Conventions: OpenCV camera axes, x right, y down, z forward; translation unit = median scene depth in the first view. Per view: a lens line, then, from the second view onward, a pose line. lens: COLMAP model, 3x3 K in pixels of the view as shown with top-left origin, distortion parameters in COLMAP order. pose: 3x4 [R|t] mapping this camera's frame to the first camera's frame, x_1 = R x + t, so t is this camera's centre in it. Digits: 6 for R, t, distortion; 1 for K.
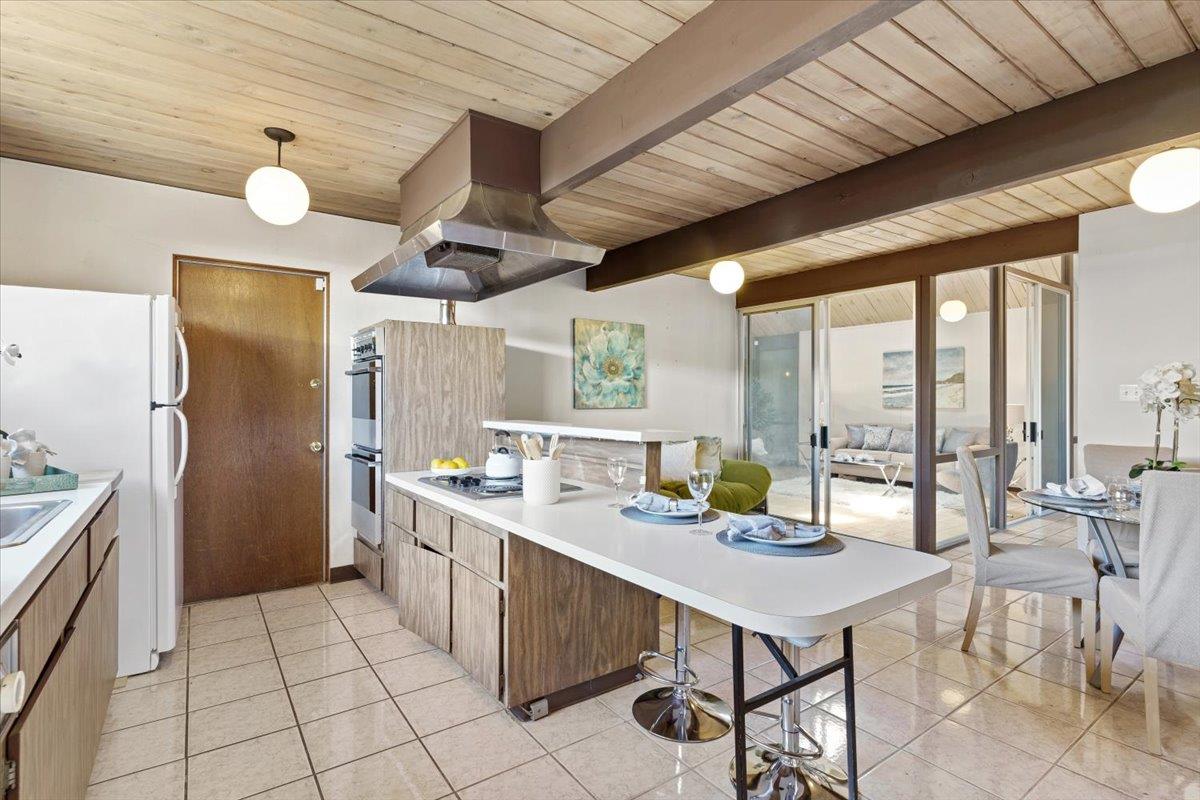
lens RADIAL K [[572.8, 0, 601.5], [0, 572.8, 398.0], [0, 0, 1]] dist [0.002839, -0.000092]
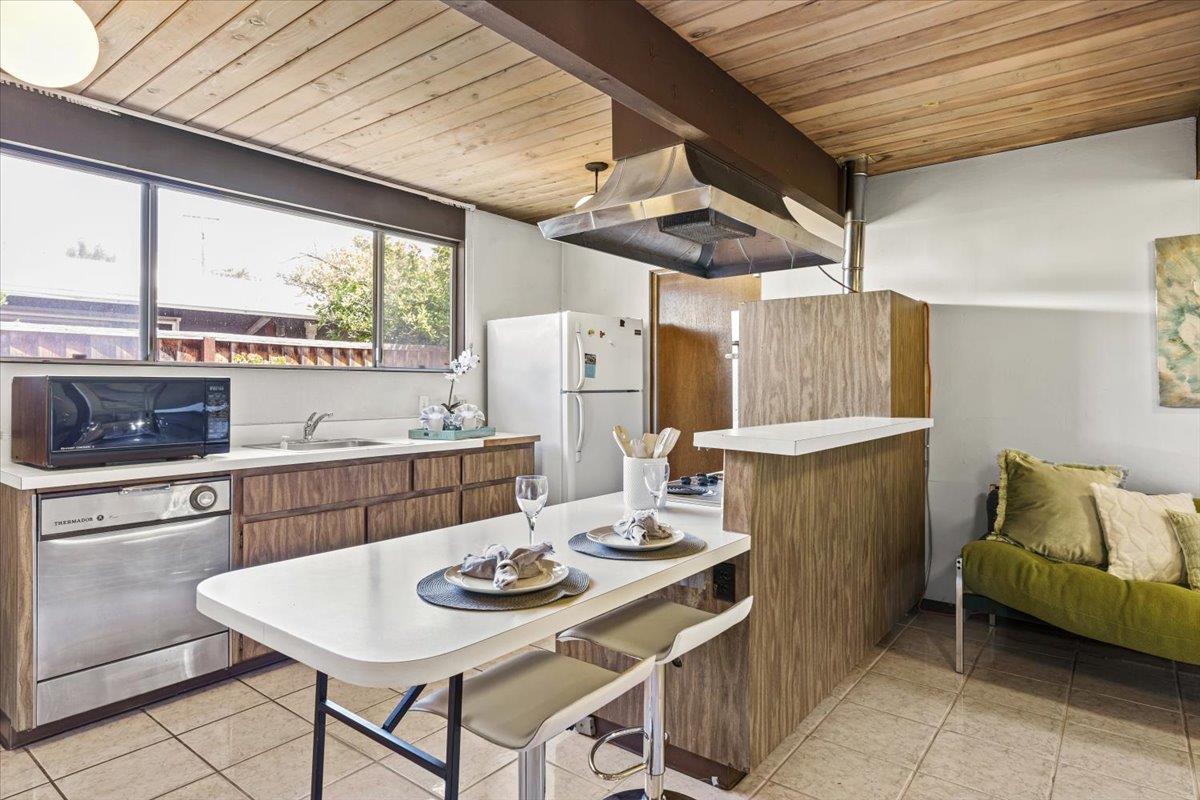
lens RADIAL K [[677.2, 0, 601.4], [0, 677.2, 386.0], [0, 0, 1]] dist [0.000245, -0.000167]
pose [[0.284311, -0.000292, -0.958732, 0.685078], [-0.000390, 1.000000, -0.000420, 0.000015], [0.958732, 0.000493, 0.284311, 0.520253]]
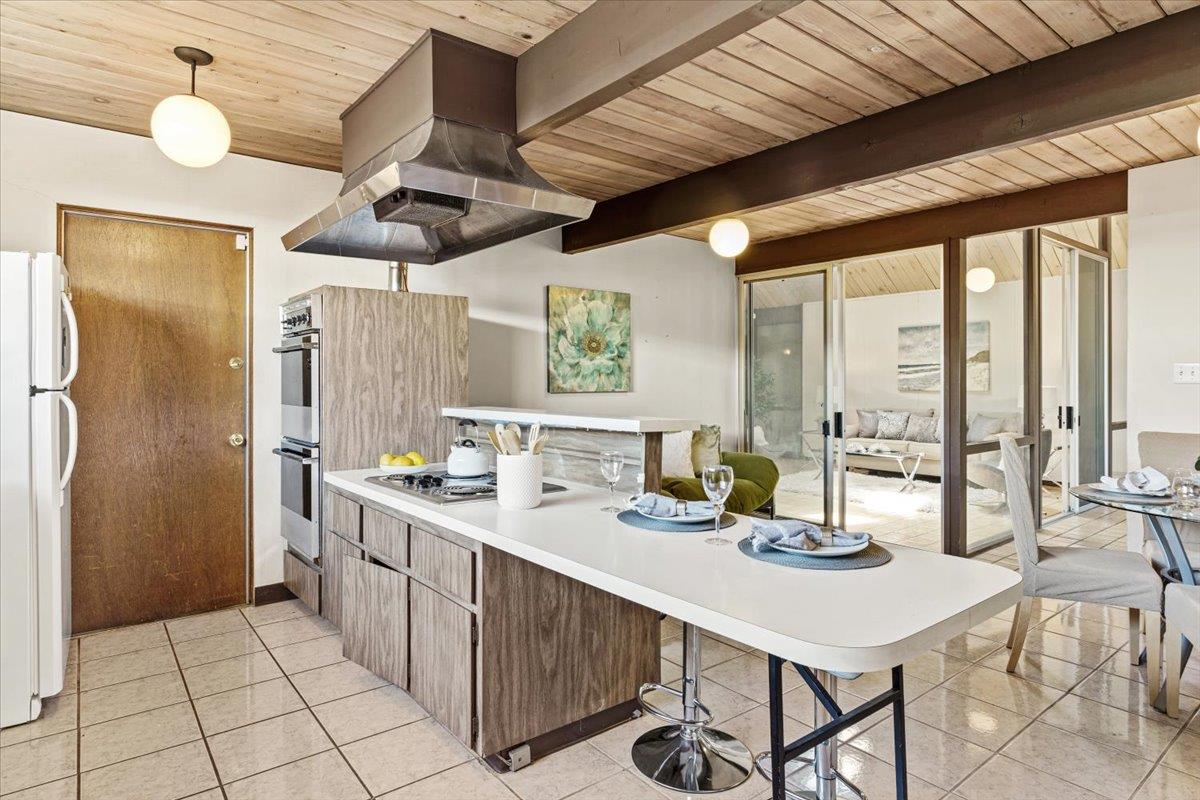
lens RADIAL K [[666.5, 0, 601.4], [0, 666.5, 380.5], [0, 0, 1]] dist [-0.004550, 0.002018]
pose [[0.998901, -0.002121, 0.046813, -0.025743], [0.002106, 0.999998, 0.000360, 0.000501], [-0.046813, -0.000261, 0.998904, 0.028239]]
